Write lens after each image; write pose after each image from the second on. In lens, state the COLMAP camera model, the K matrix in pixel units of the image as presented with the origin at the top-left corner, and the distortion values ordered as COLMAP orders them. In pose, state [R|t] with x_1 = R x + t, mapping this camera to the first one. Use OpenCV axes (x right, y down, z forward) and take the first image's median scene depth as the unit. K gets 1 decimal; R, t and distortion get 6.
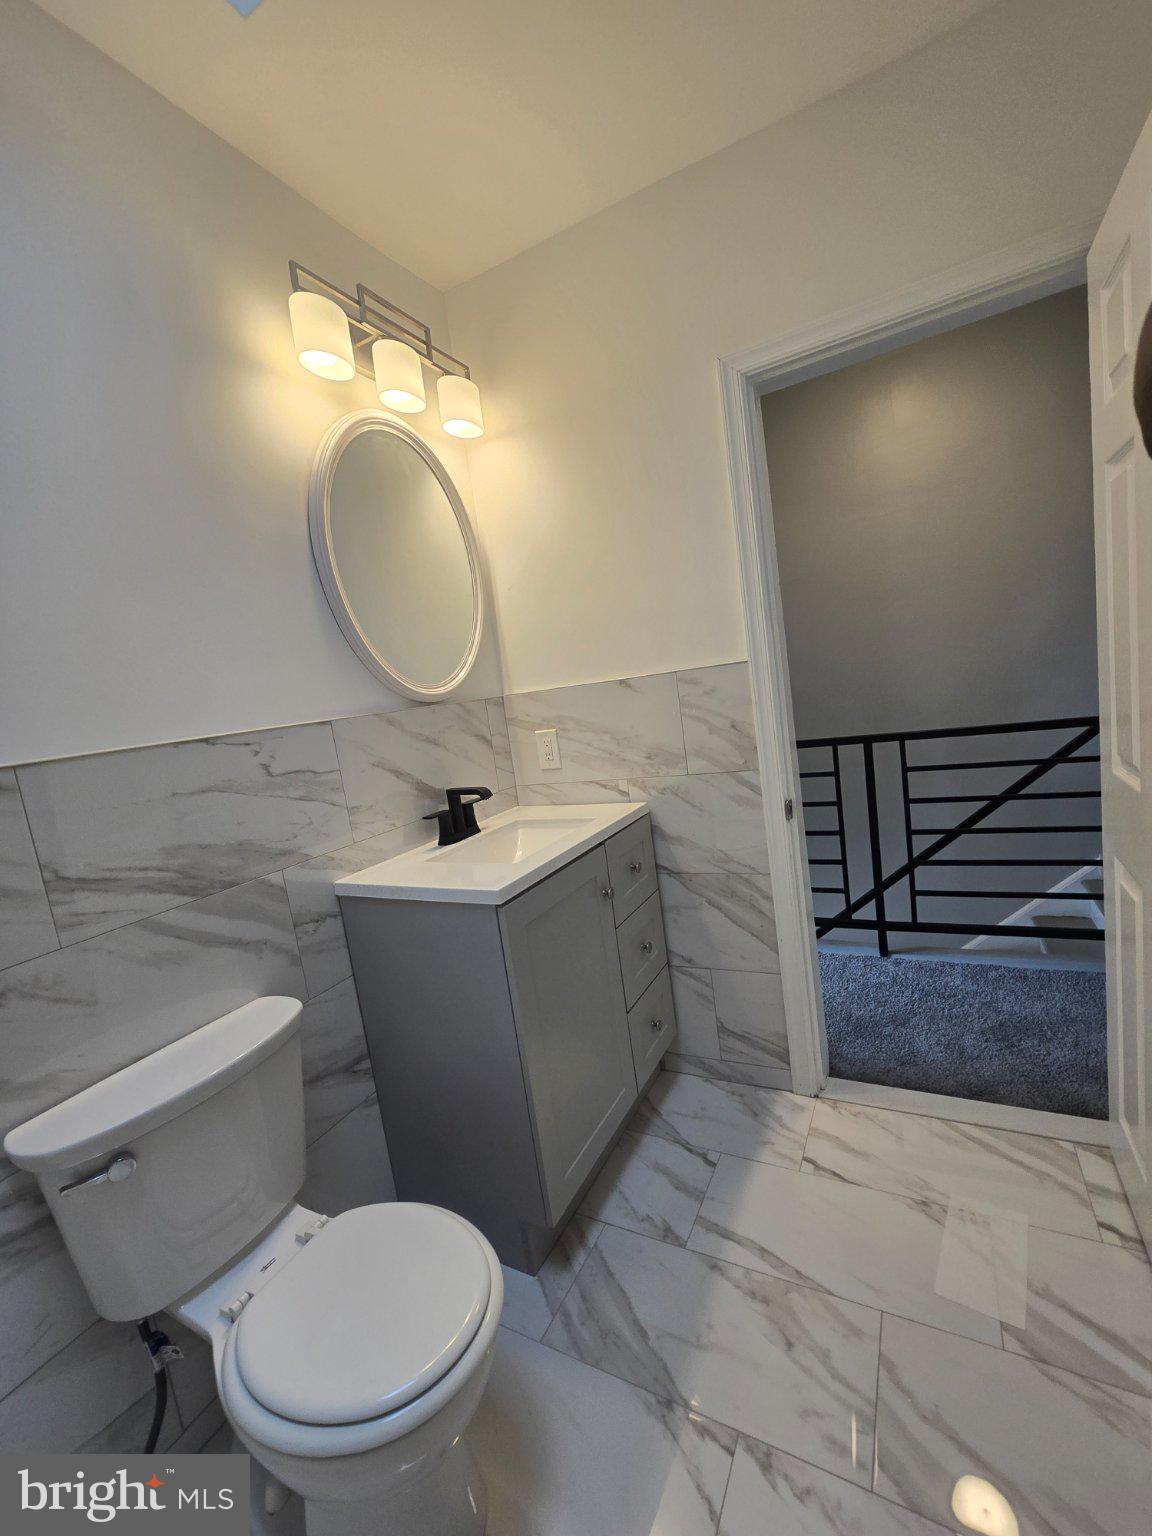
lens RADIAL K [[624.7, 0, 584.4], [0, 624.7, 772.4], [0, 0, 1]] dist [-0.007372, 0.000318]
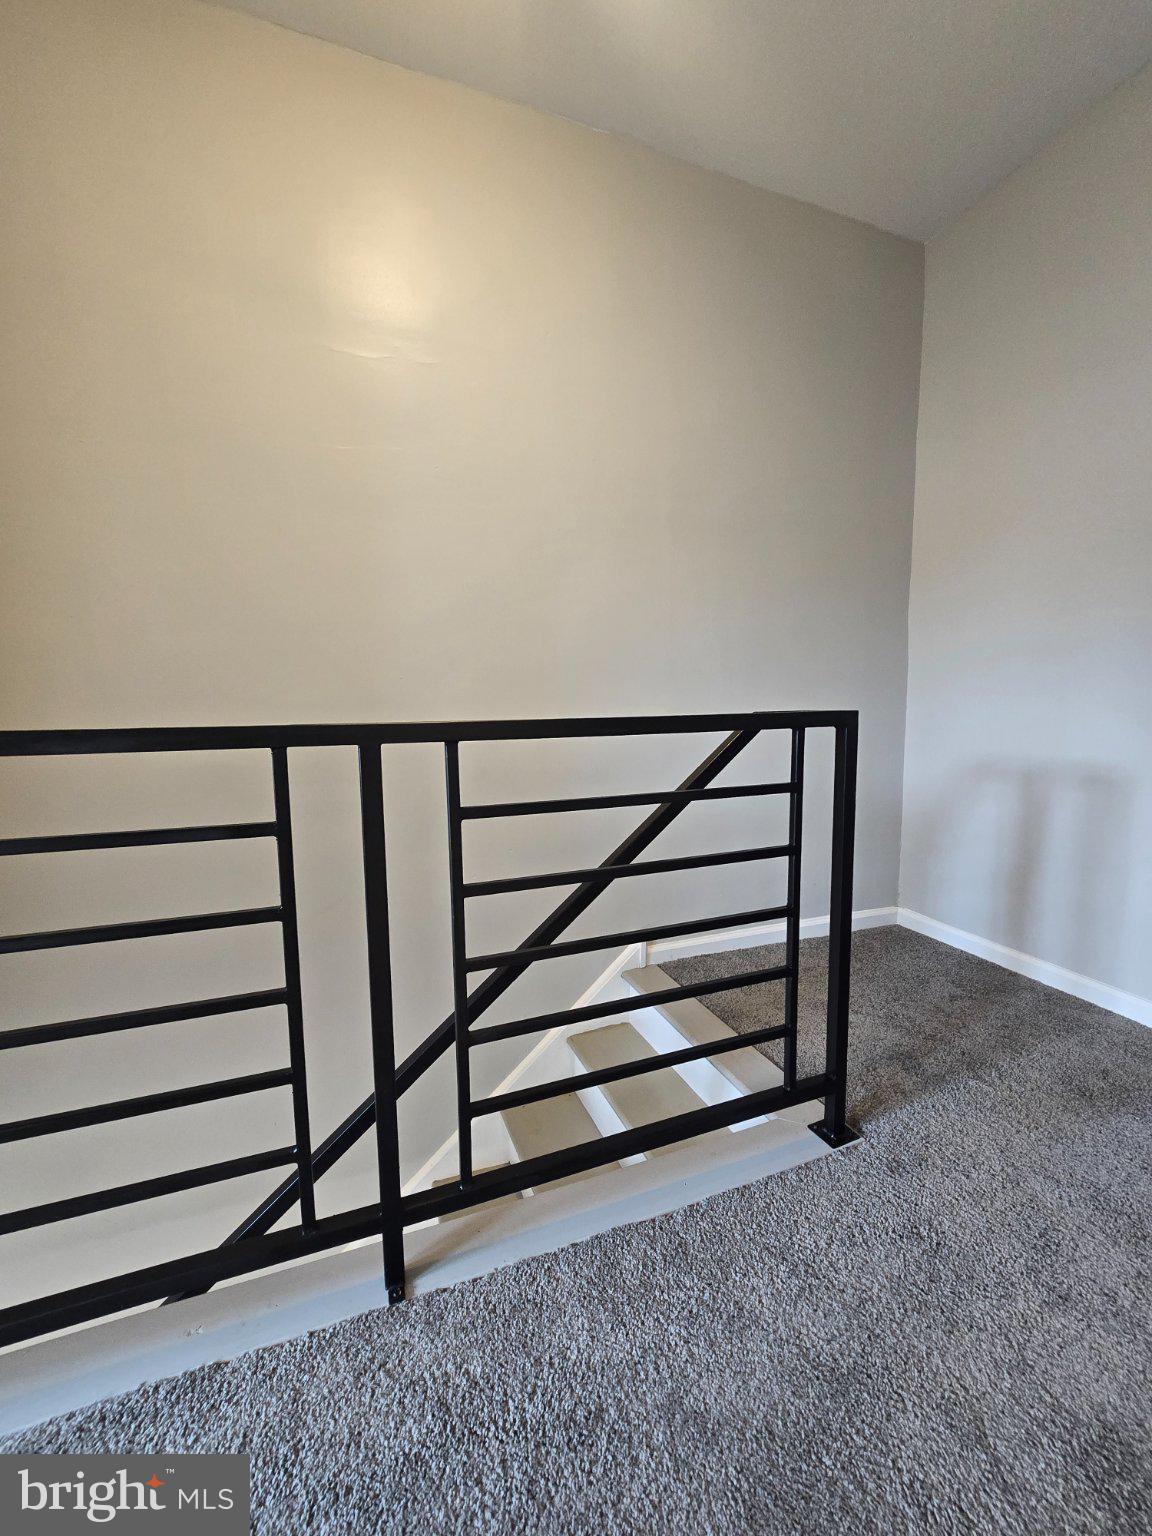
lens RADIAL K [[624.7, 0, 584.4], [0, 624.7, 772.4], [0, 0, 1]] dist [-0.007372, 0.000318]
pose [[0.663084, 0.057775, 0.746312, 0.255432], [0.025135, 0.994736, -0.099338, 0.010817], [-0.748123, 0.084628, 0.658141, 0.644894]]
